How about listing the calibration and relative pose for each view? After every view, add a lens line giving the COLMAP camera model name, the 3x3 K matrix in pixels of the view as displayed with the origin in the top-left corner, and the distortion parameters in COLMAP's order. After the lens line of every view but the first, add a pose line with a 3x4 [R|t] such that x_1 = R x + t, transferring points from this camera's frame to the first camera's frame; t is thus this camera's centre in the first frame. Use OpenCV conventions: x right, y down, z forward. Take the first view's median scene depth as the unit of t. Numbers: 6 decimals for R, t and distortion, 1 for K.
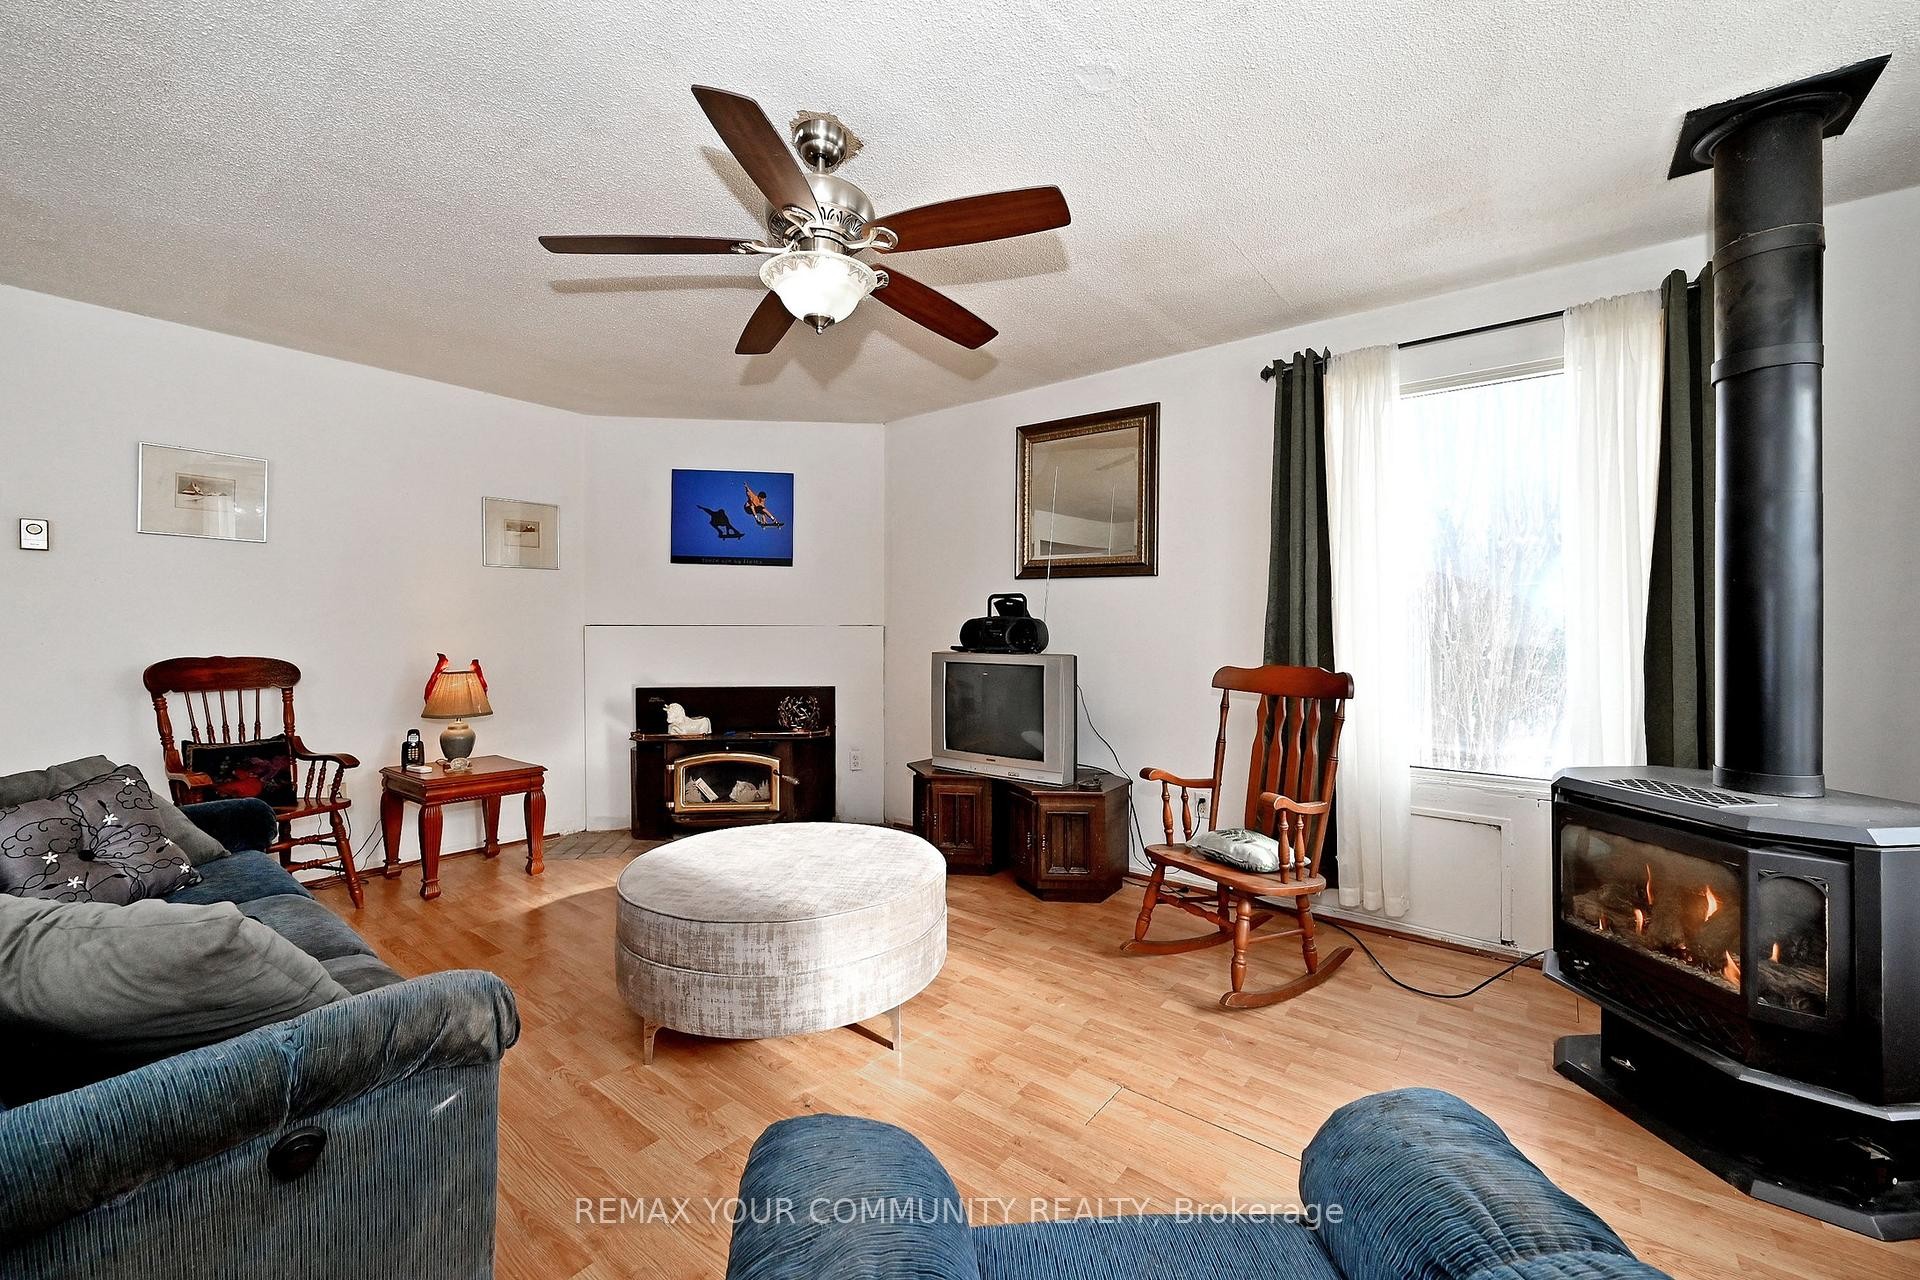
lens RADIAL K [[744.6, 0, 945.6], [0, 744.6, 638.2], [0, 0, 1]] dist [-0.018797, 0.000710]
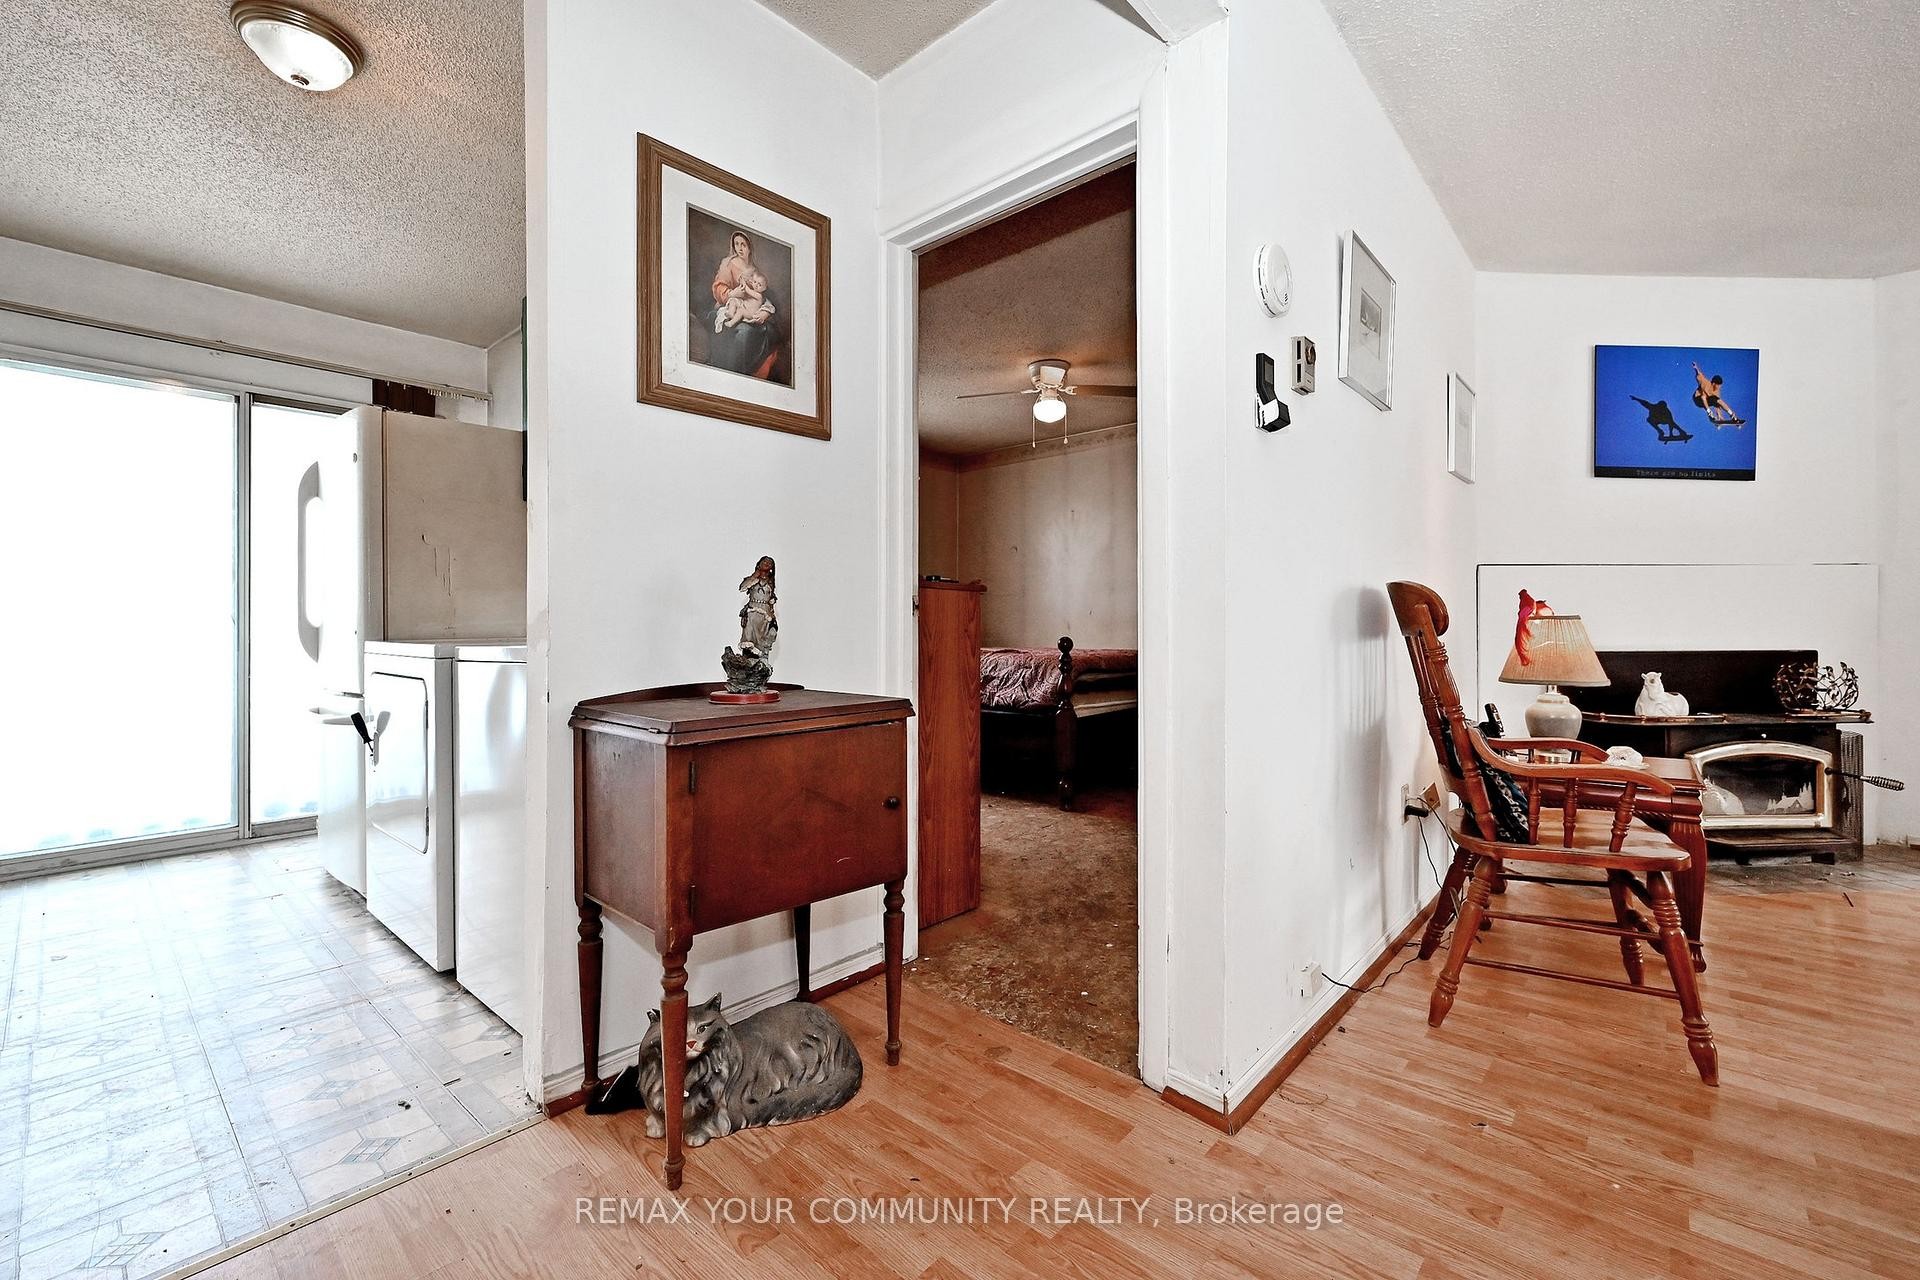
lens RADIAL K [[802.7, 0, 946.7], [0, 802.7, 634.2], [0, 0, 1]] dist [0.003845, 0.000459]
pose [[0.997766, -0.000777, -0.066795, -1.110957], [0.000813, 1.000000, 0.000512, 0.057961], [0.066795, -0.000565, 0.997767, 0.222161]]
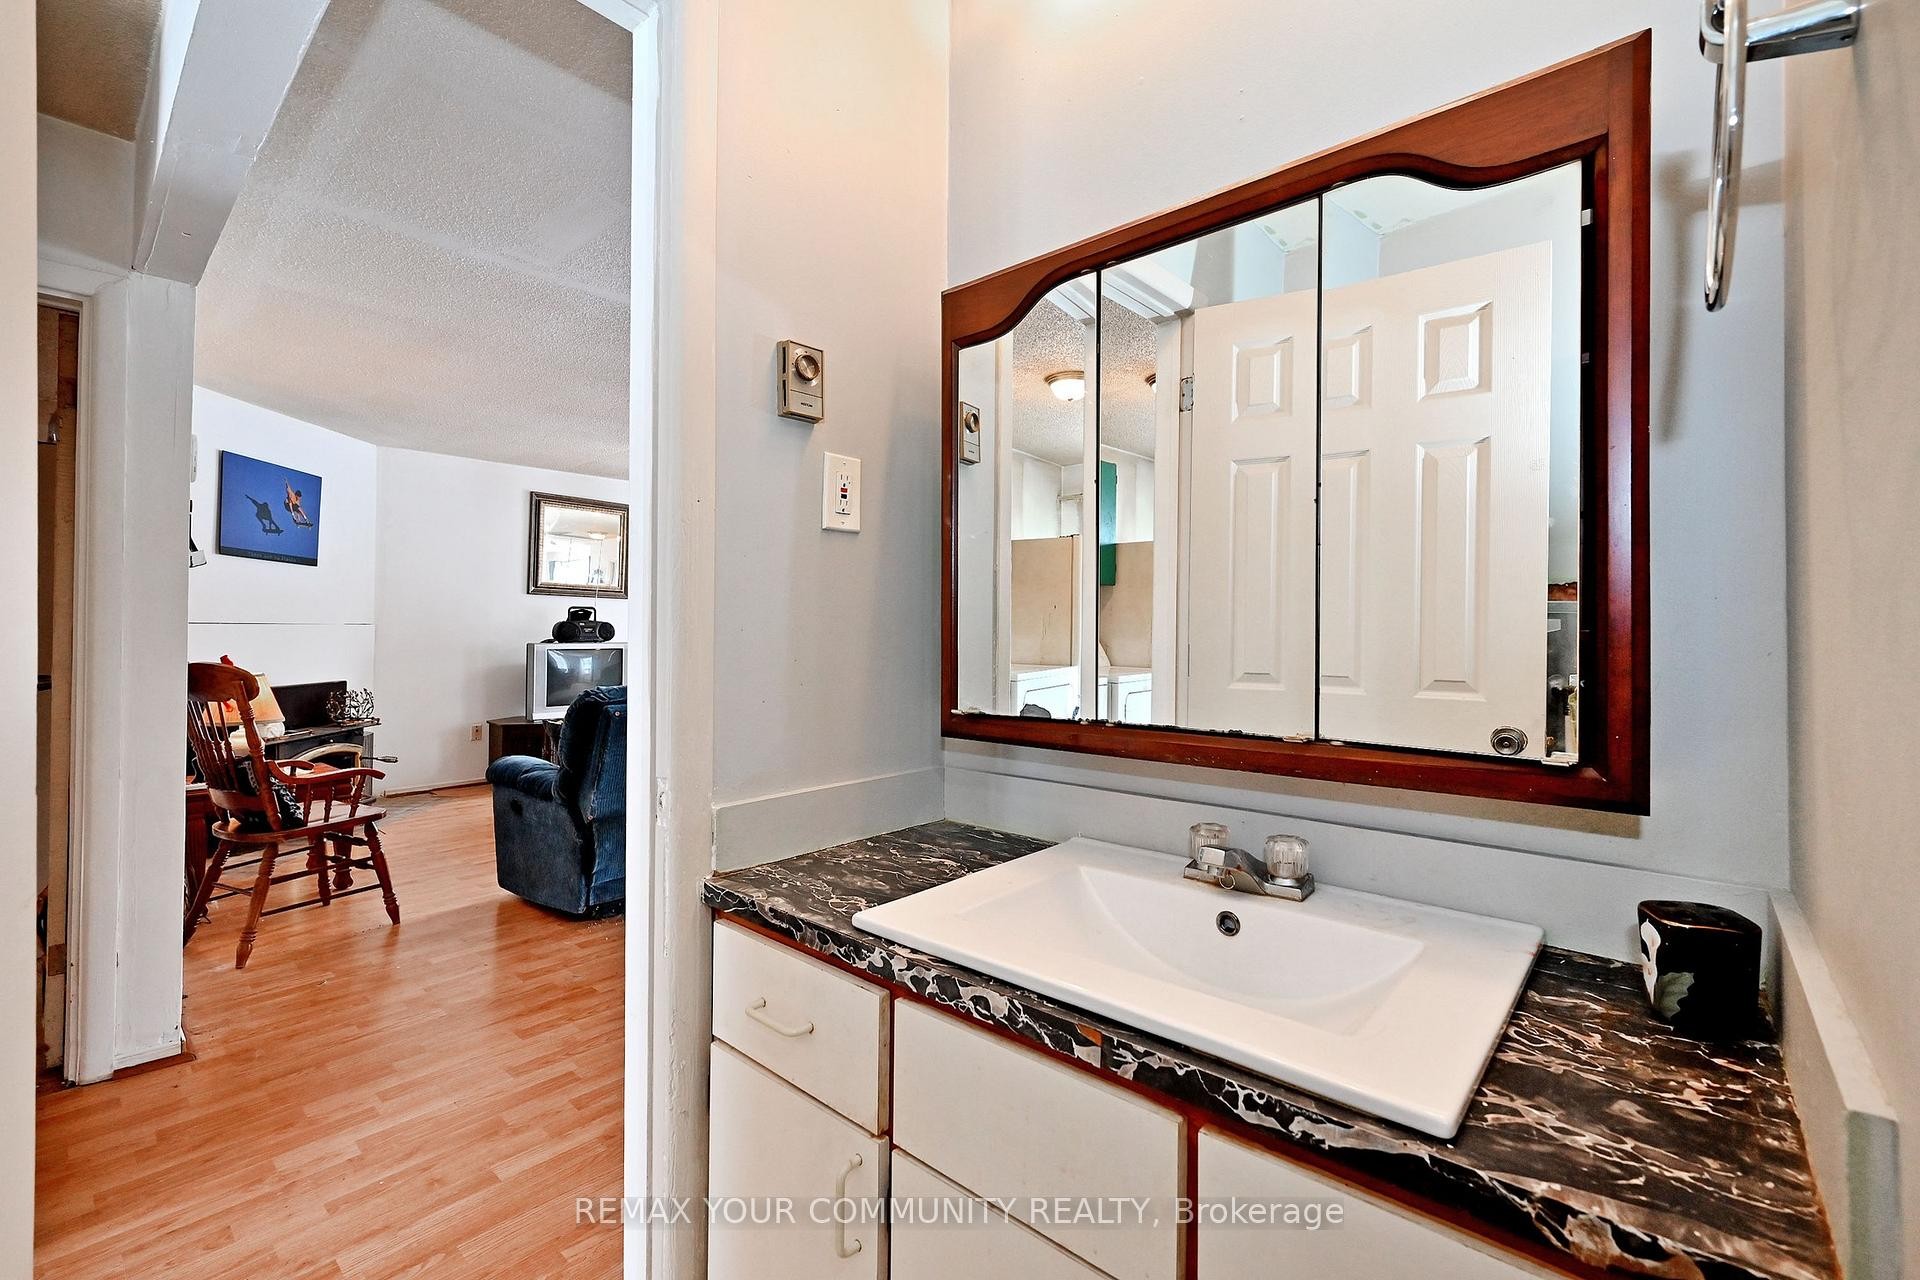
lens RADIAL K [[840.9, 0, 1009.5], [0, 840.9, 597.4], [0, 0, 1]] dist [0.002428, 0.000413]
pose [[0.025472, 0.038495, 0.998934, -1.621068], [0.012684, 0.999165, -0.038827, 0.004461], [-0.999595, 0.013659, 0.024962, 0.016375]]
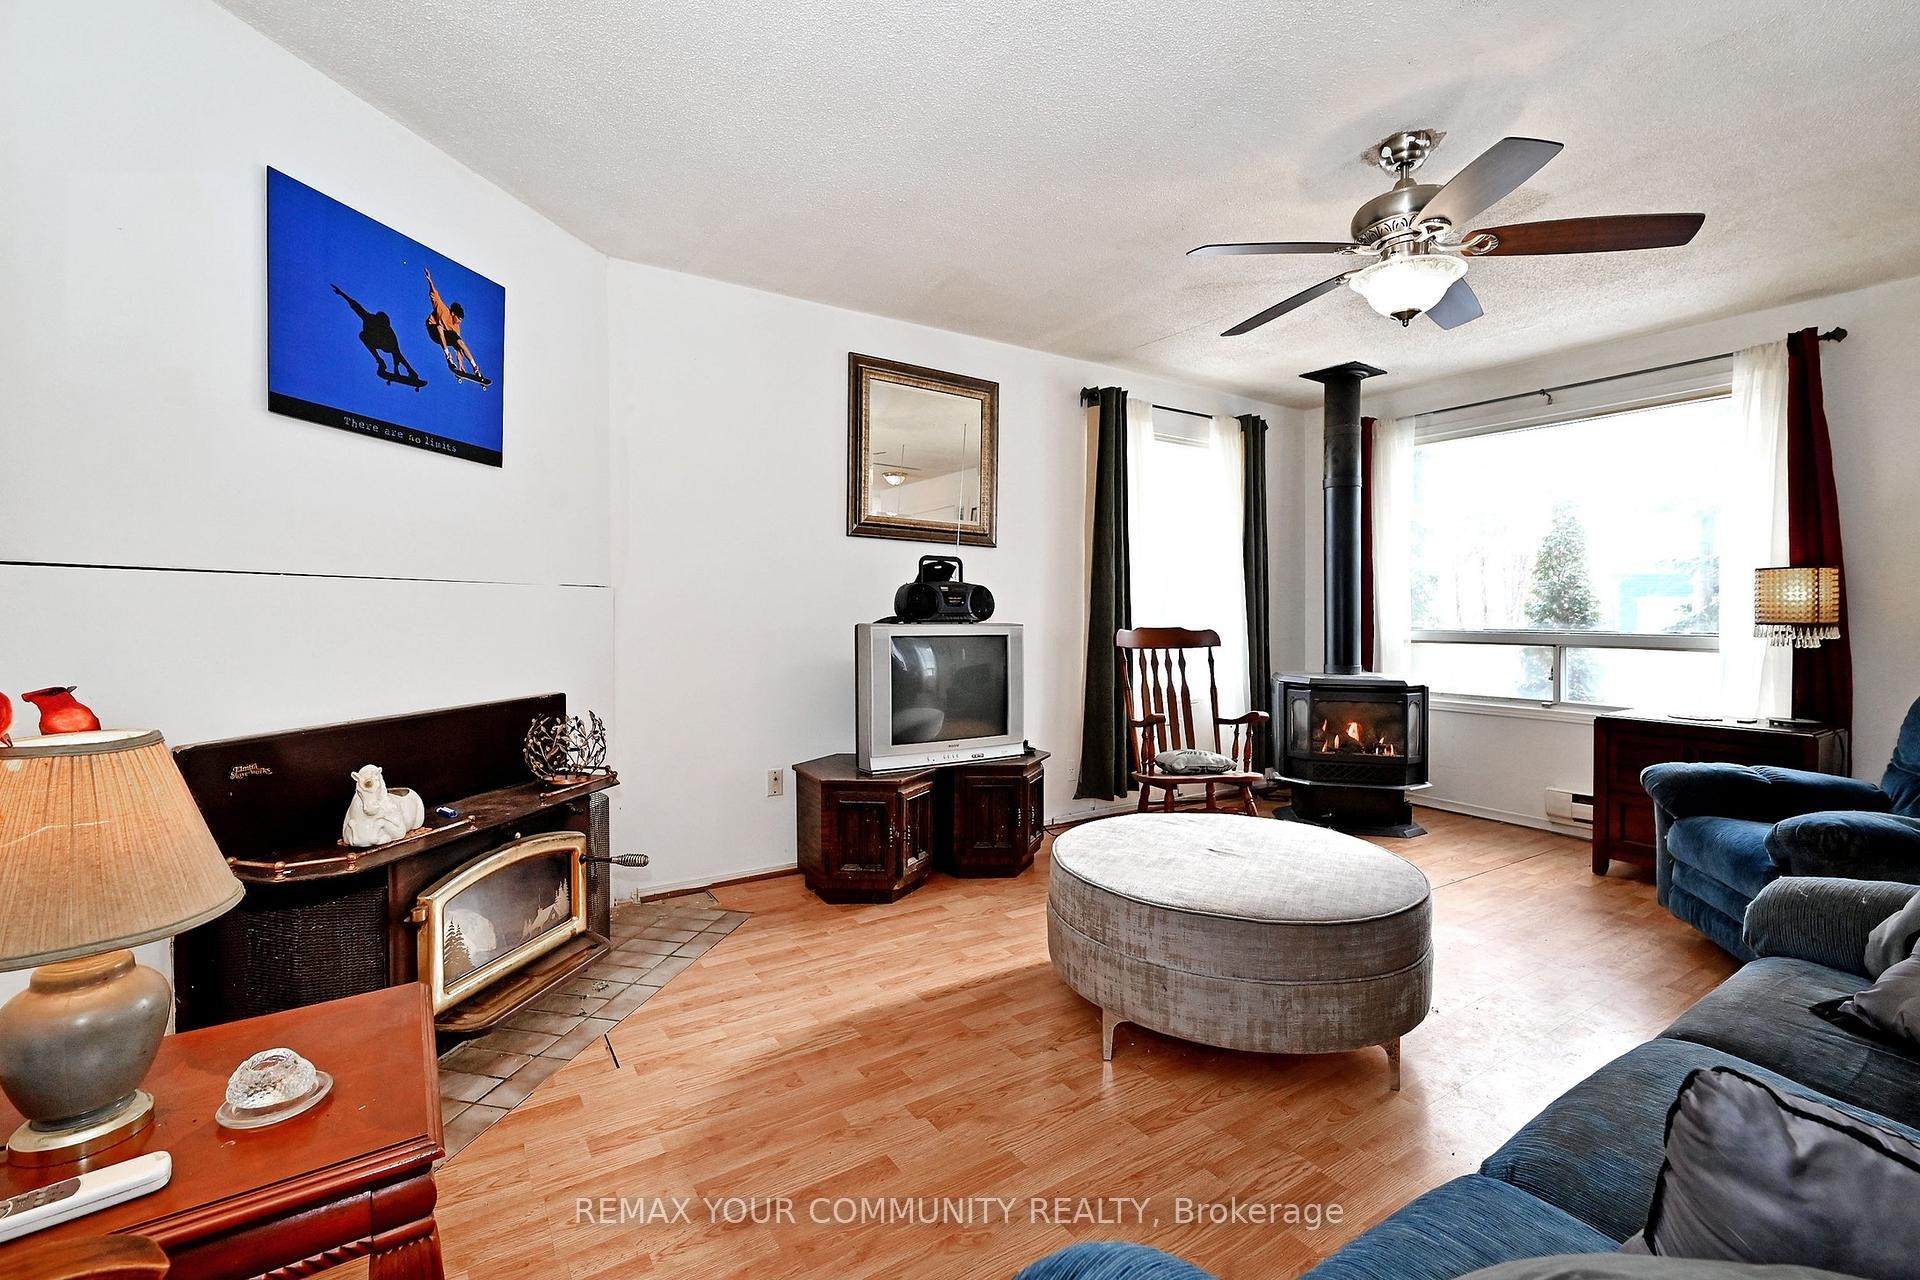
lens RADIAL K [[840.9, 0, 978.8], [0, 840.9, 609.3], [0, 0, 1]] dist [0.002428, 0.000413]
pose [[0.302182, -0.004110, 0.953242, -0.797471], [0.001881, 0.999991, 0.003716, 0.000068], [-0.953249, 0.000671, 0.302187, 0.614578]]
